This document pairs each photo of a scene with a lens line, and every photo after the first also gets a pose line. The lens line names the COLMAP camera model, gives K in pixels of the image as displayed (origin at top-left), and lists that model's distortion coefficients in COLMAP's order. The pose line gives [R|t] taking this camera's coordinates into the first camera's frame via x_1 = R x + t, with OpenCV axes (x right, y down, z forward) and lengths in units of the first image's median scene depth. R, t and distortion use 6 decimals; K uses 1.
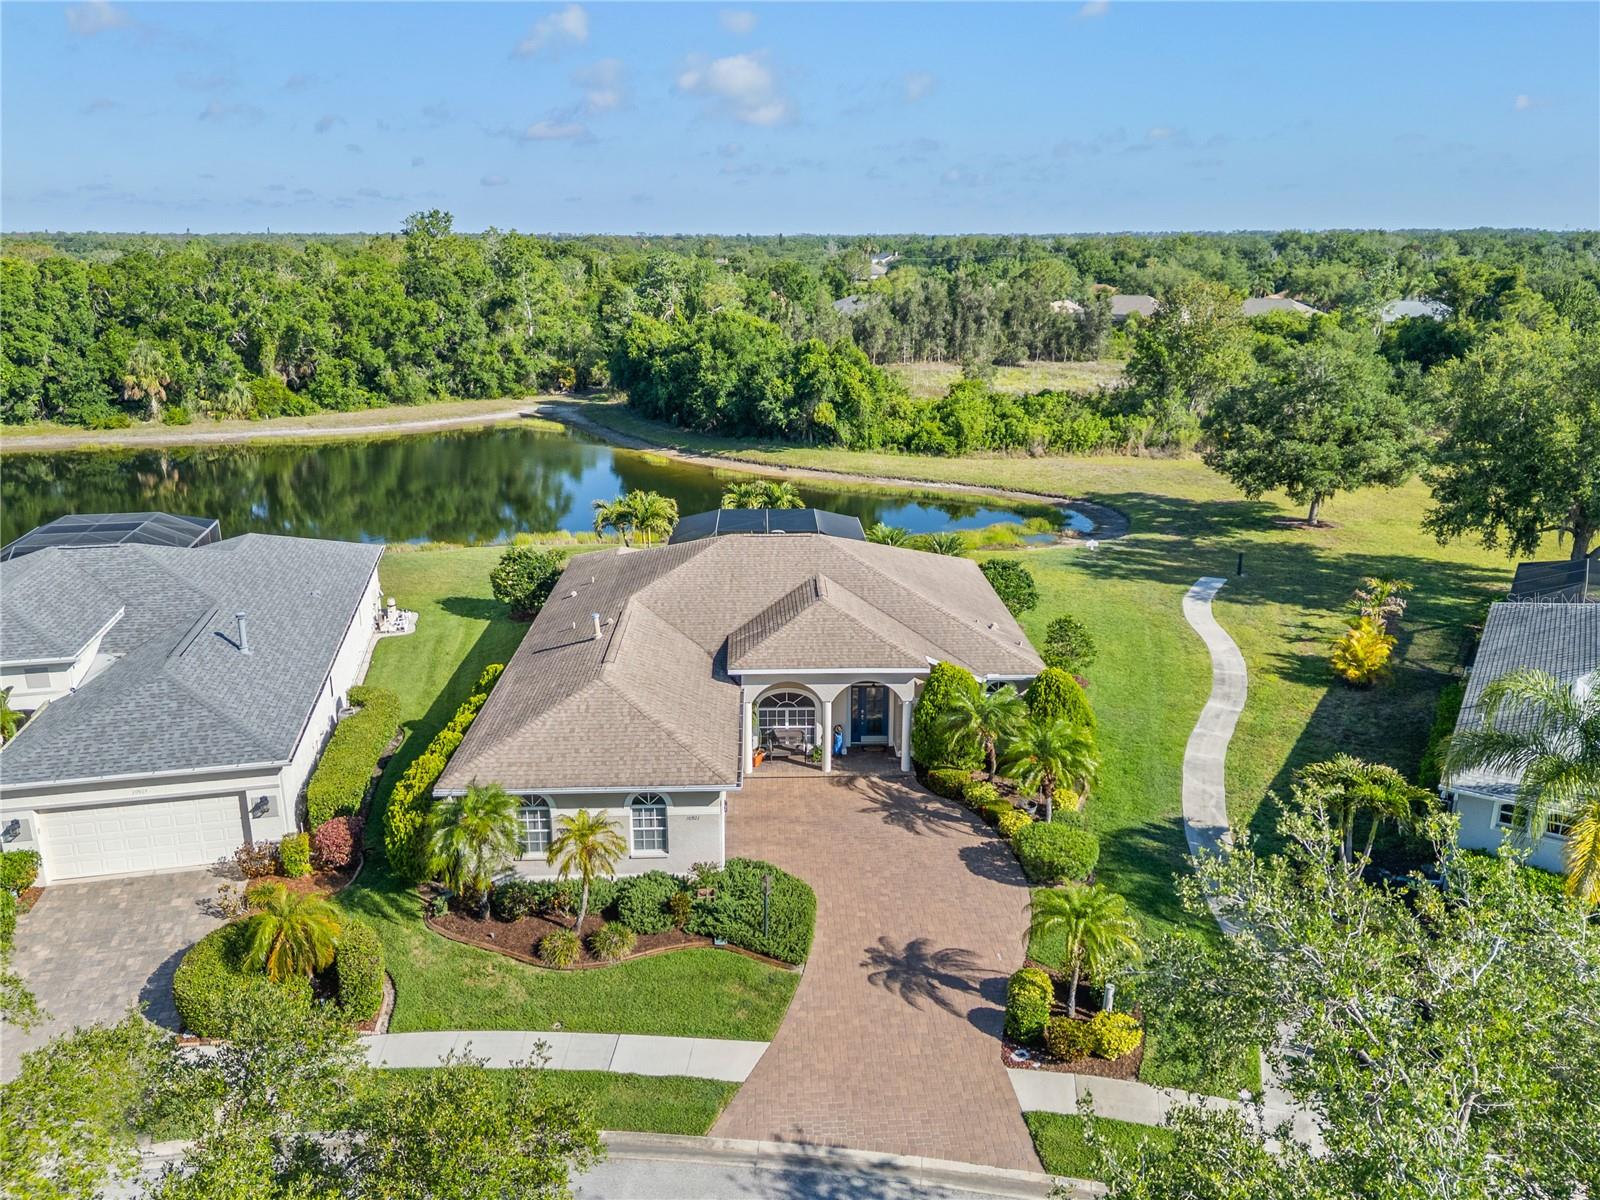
lens RADIAL K [[1190.2, 0, 800.0], [0, 1190.2, 600.0], [0, 0, 1]] dist [0.088569, -0.098065]
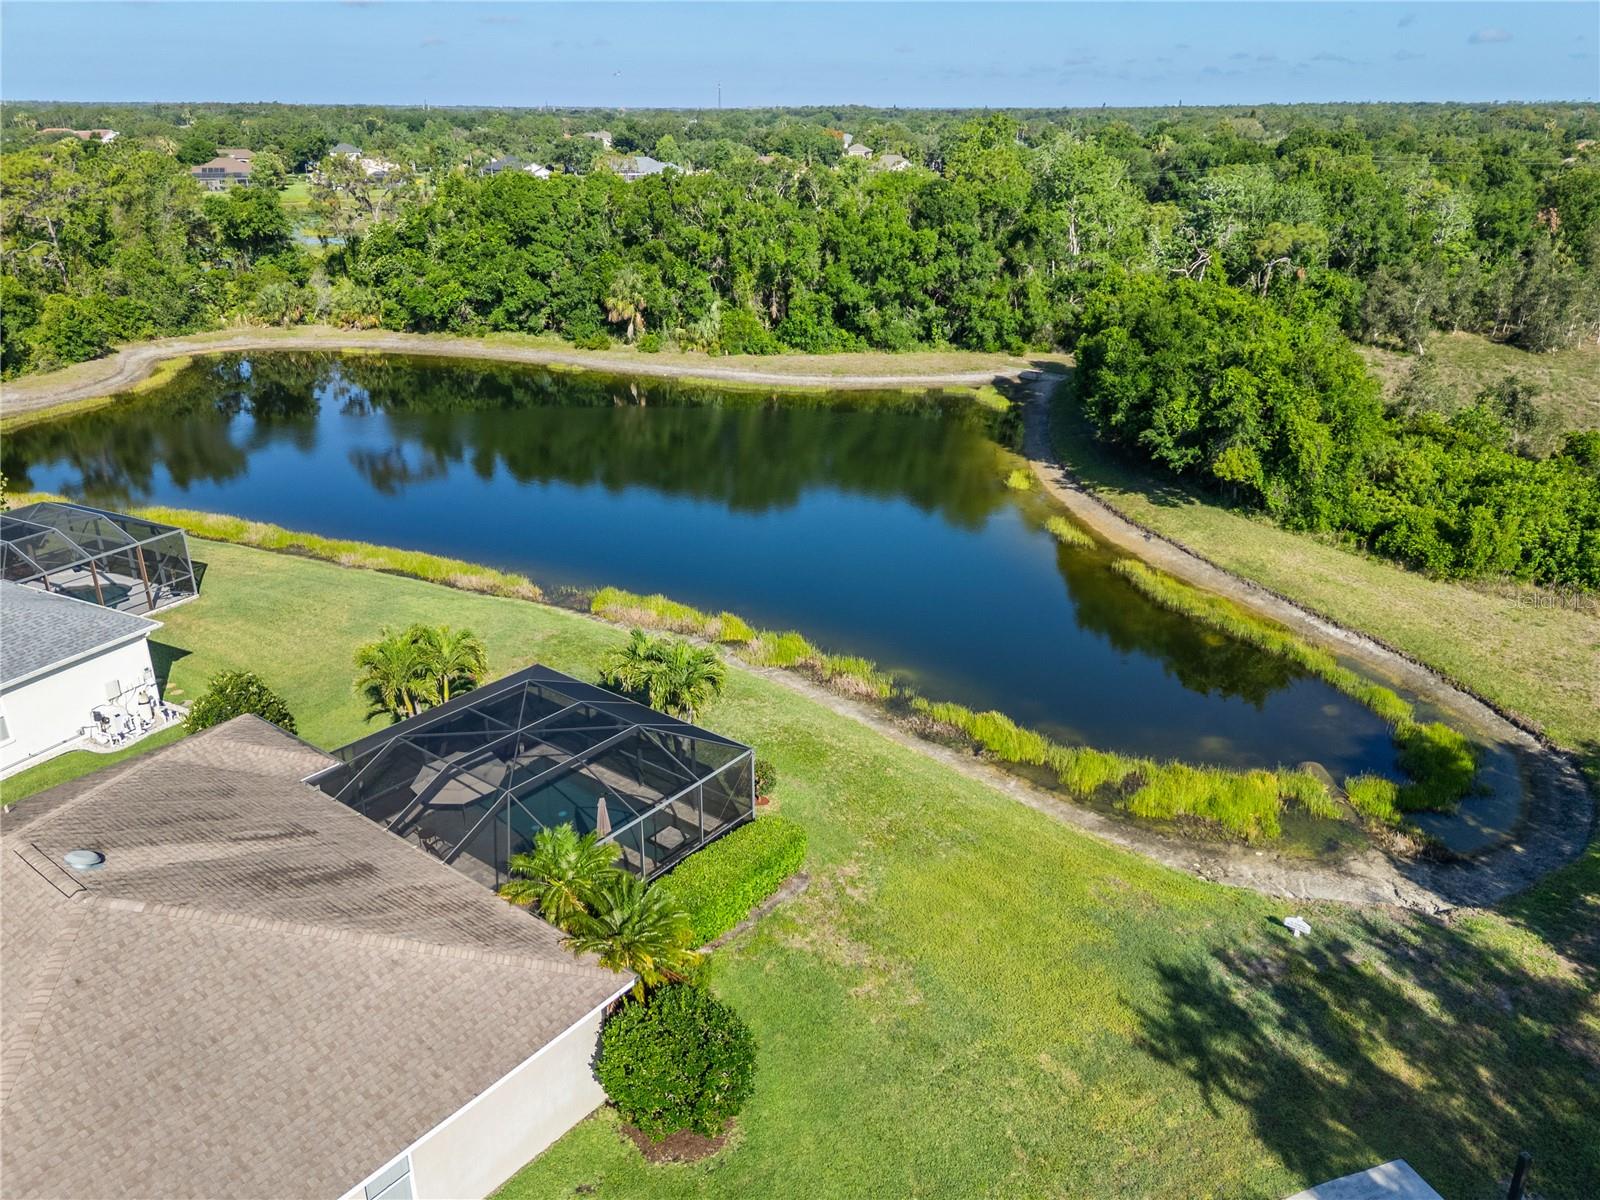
lens RADIAL K [[1190.2, 0, 800.0], [0, 1190.2, 600.0], [0, 0, 1]] dist [0.088569, -0.098065]
pose [[0.766007, 0.243120, -0.595085, 0.229103], [-0.185411, 0.969941, 0.157601, -0.138022], [0.615513, -0.010389, 0.788058, 0.339855]]
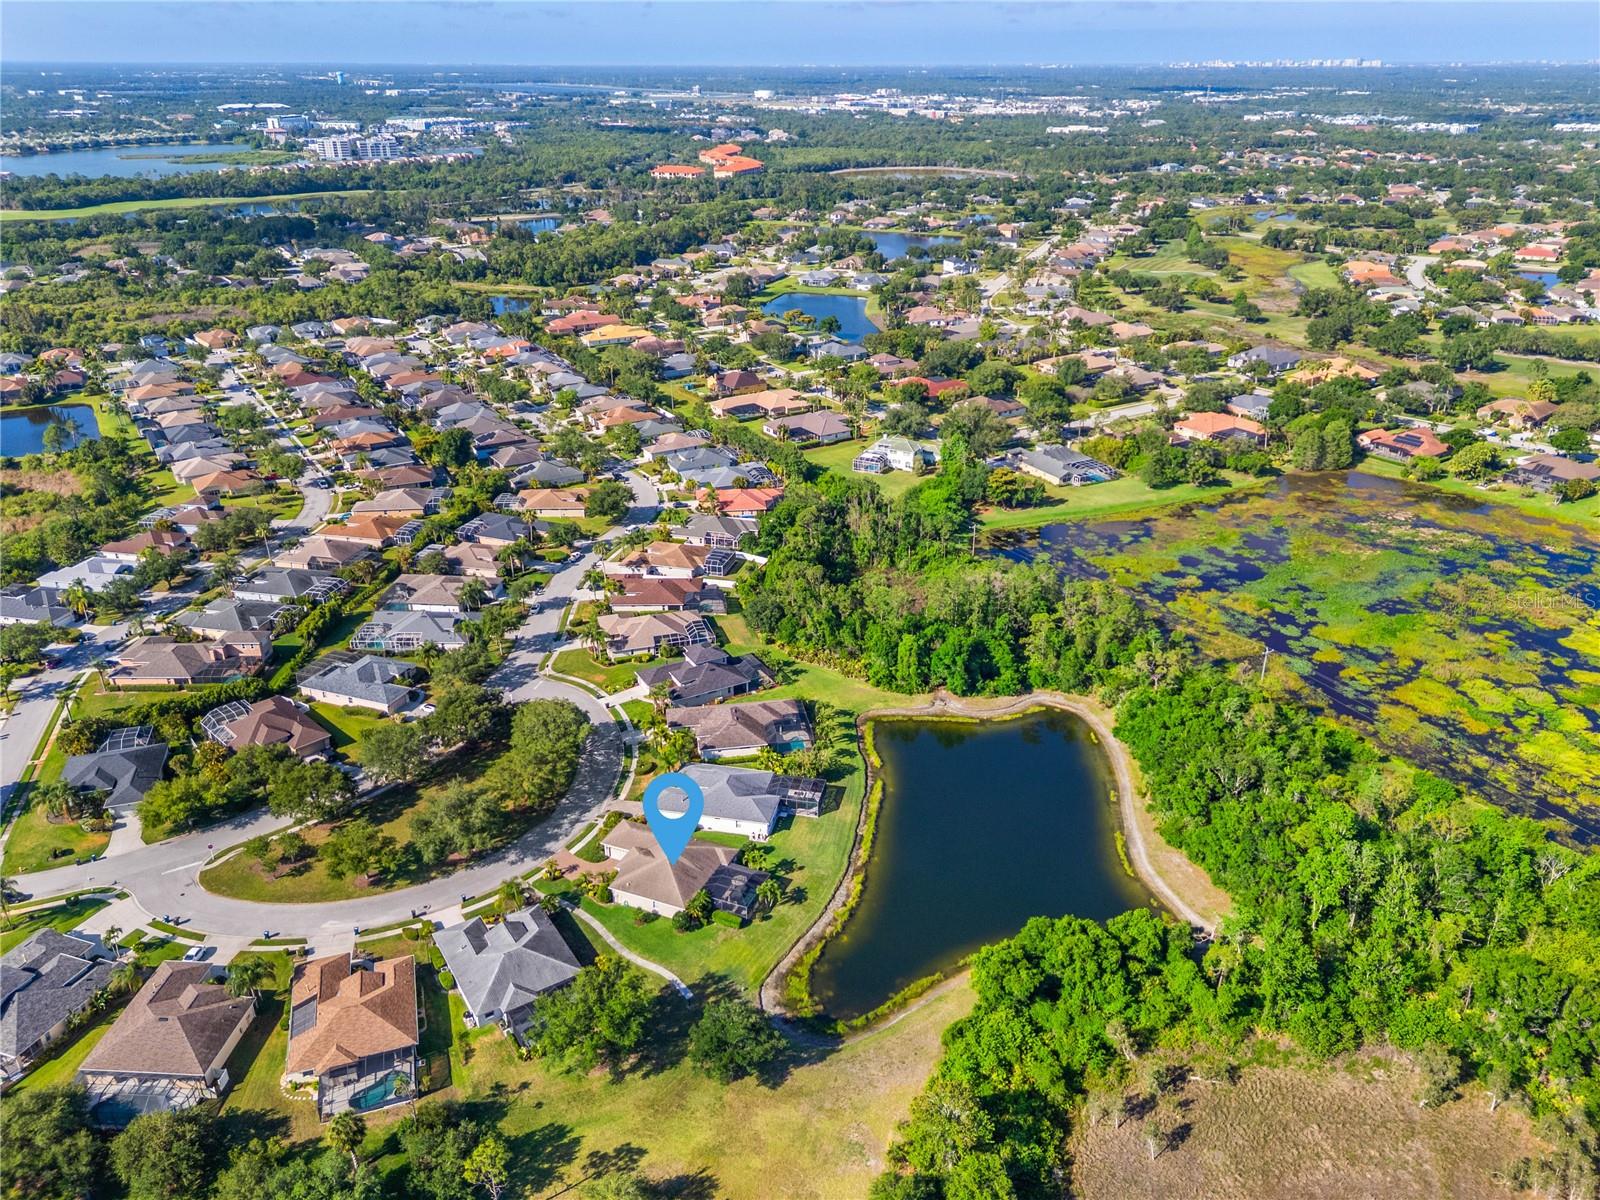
lens RADIAL K [[1162.2, 0, 796.9], [0, 1162.2, 602.2], [0, 0, 1]] dist [0.073125, -0.085414]
pose [[-0.425088, 0.376145, -0.823295, 1.344341], [-0.257893, 0.821536, 0.508497, -1.408850], [0.867636, 0.428478, -0.252220, 0.925915]]
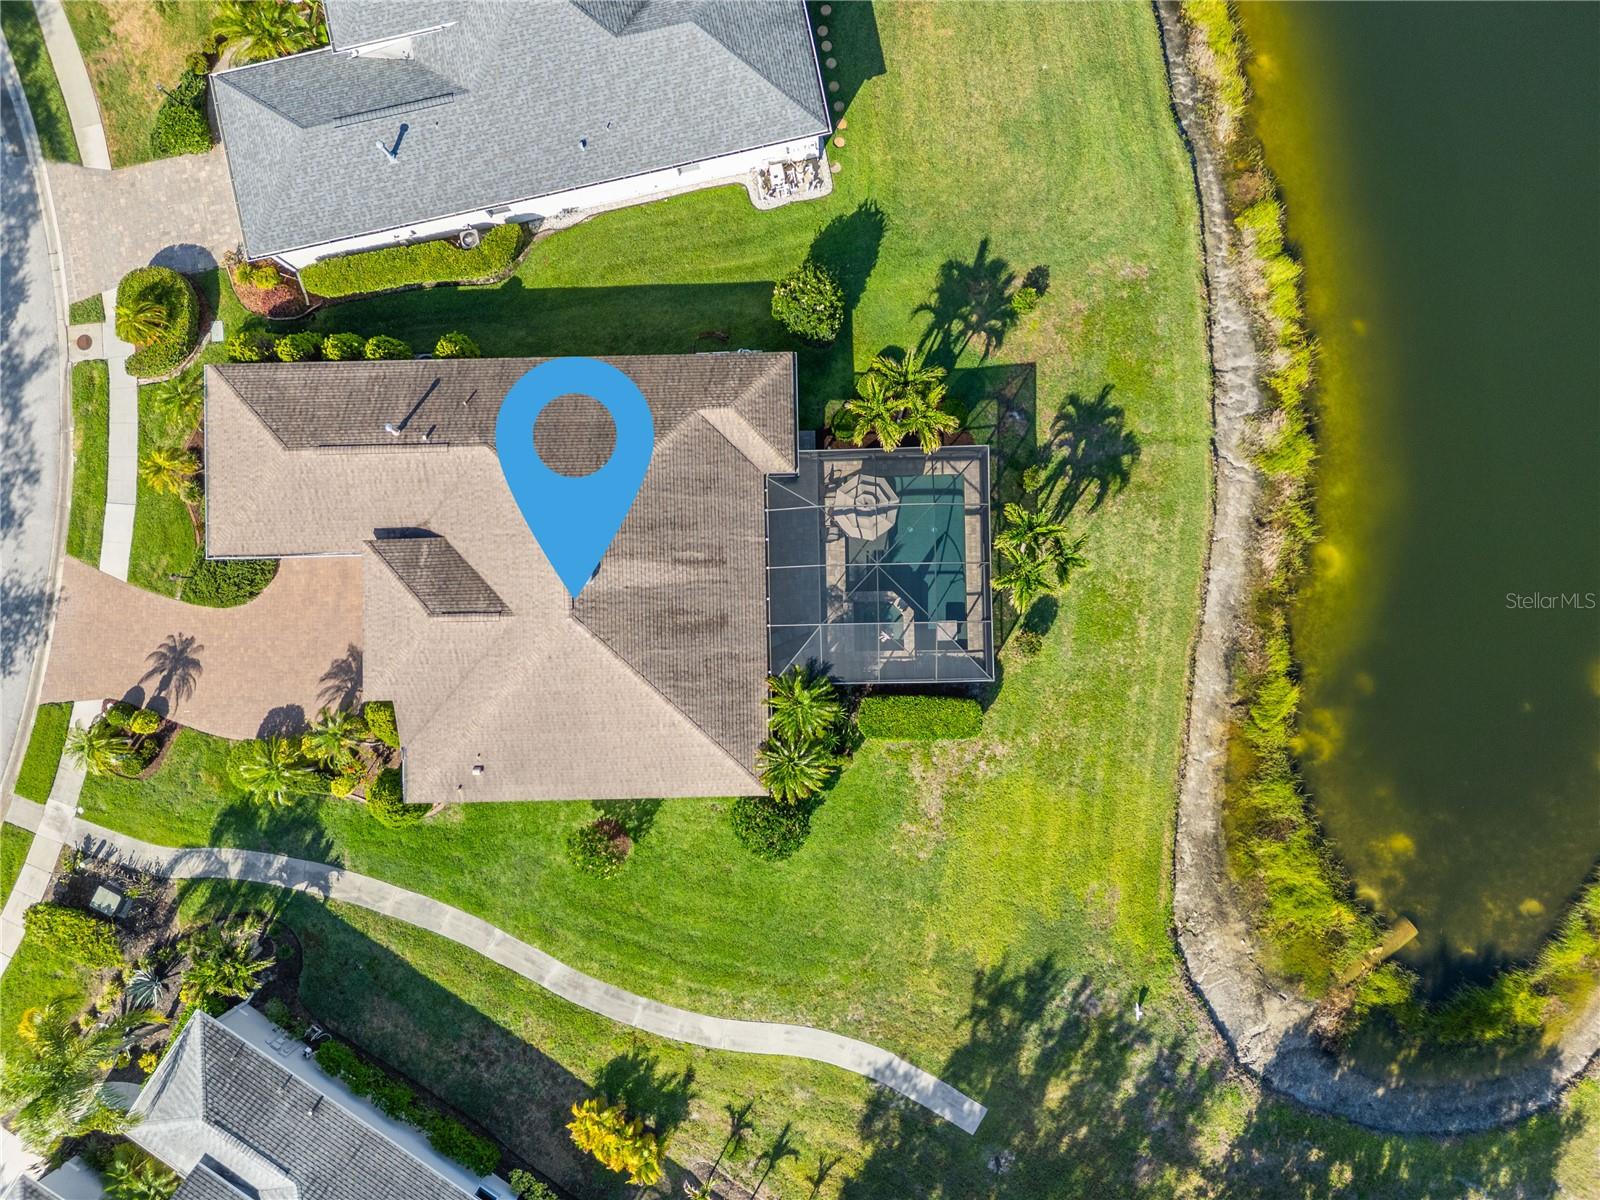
lens RADIAL K [[1124.2, 0, 792.9], [0, 1124.2, 600.8], [0, 0, 1]] dist [0.075018, -0.070754]
pose [[-0.013473, 0.999505, -0.028428, 0.011057], [-0.255753, 0.024041, 0.966443, -0.443387], [0.966648, 0.020291, 0.255303, 0.407989]]
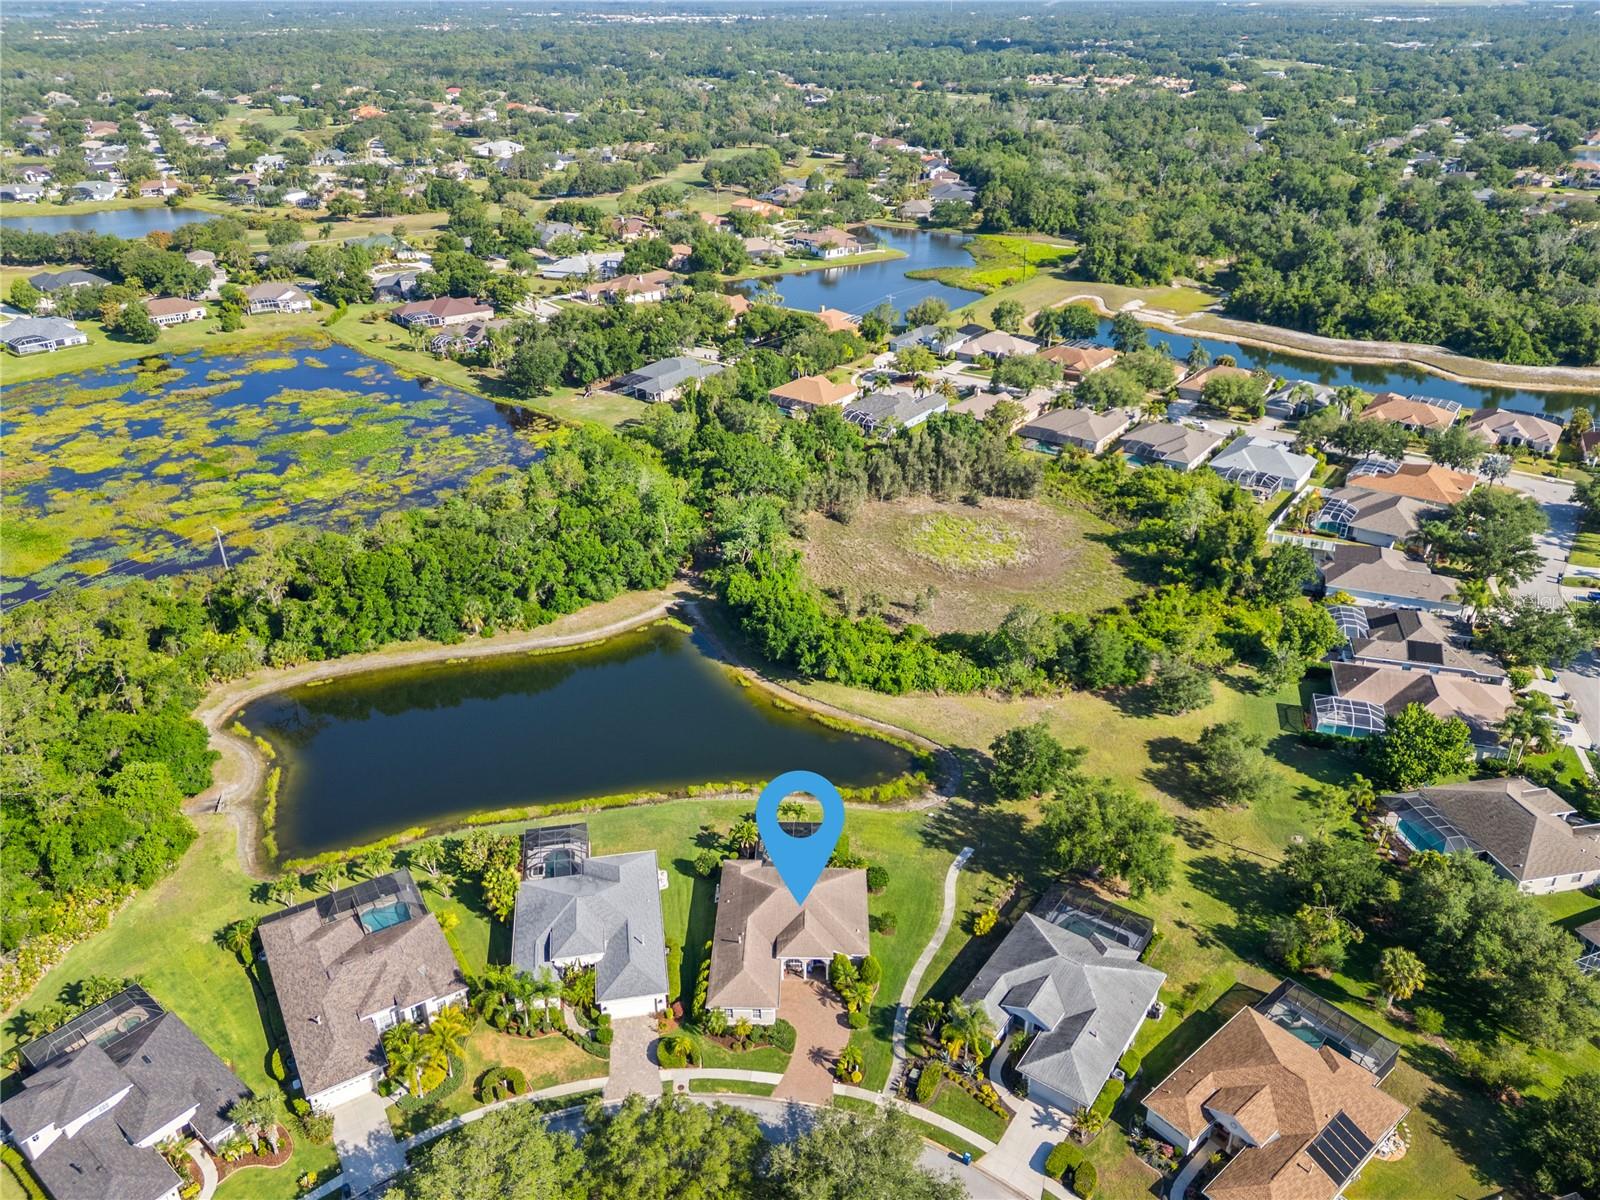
lens RADIAL K [[1162.2, 0, 796.9], [0, 1162.2, 602.2], [0, 0, 1]] dist [0.073125, -0.085414]
pose [[0.998479, 0.022777, -0.050204, 0.054794], [-0.013239, 0.983079, 0.182704, -0.588585], [0.053516, -0.181762, 0.981885, -0.814192]]
